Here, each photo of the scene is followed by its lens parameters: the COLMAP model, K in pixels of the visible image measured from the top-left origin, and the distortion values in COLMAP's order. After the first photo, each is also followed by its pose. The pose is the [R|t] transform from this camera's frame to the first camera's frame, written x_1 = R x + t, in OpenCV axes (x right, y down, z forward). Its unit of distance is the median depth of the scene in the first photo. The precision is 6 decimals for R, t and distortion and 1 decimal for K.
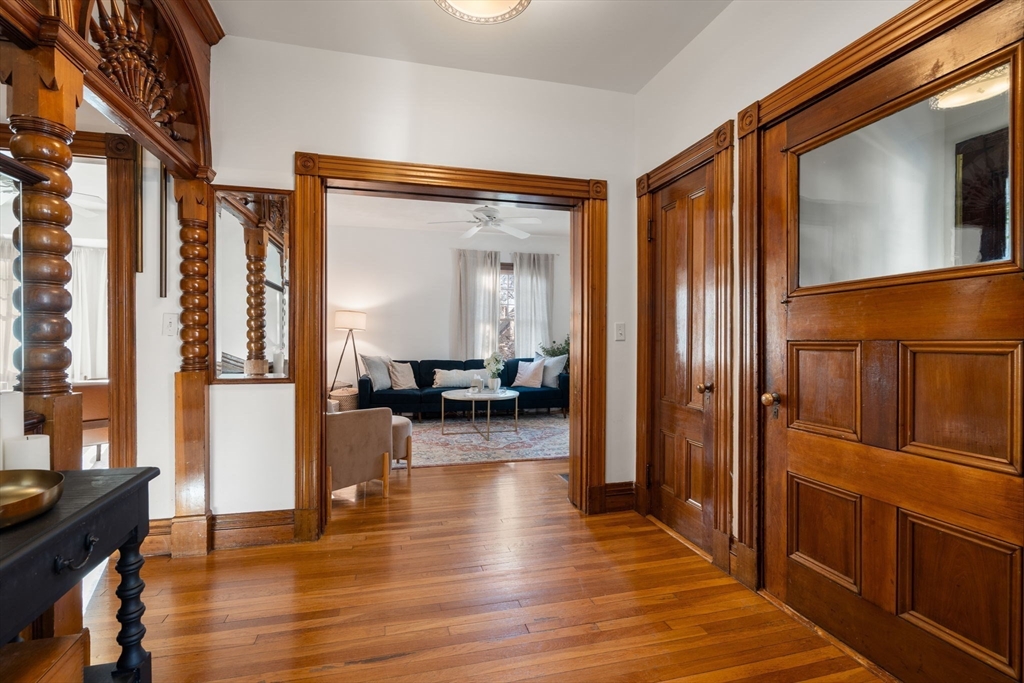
lens RADIAL K [[468.8, 0, 506.9], [0, 468.8, 344.0], [0, 0, 1]] dist [-0.001628, -0.000220]
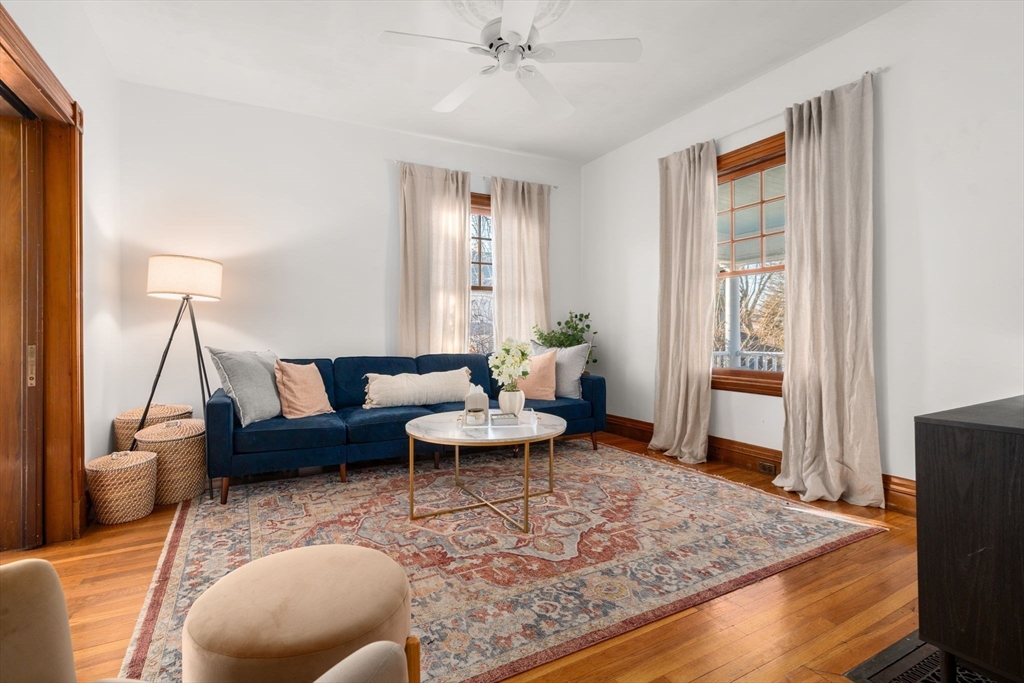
lens RADIAL K [[488.9, 0, 513.4], [0, 488.9, 333.2], [0, 0, 1]] dist [0.000257, -0.000095]
pose [[0.968513, -0.009646, 0.248775, -0.120581], [0.010238, 0.999947, -0.001089, 0.008757], [-0.248752, 0.003602, 0.968561, 0.388692]]
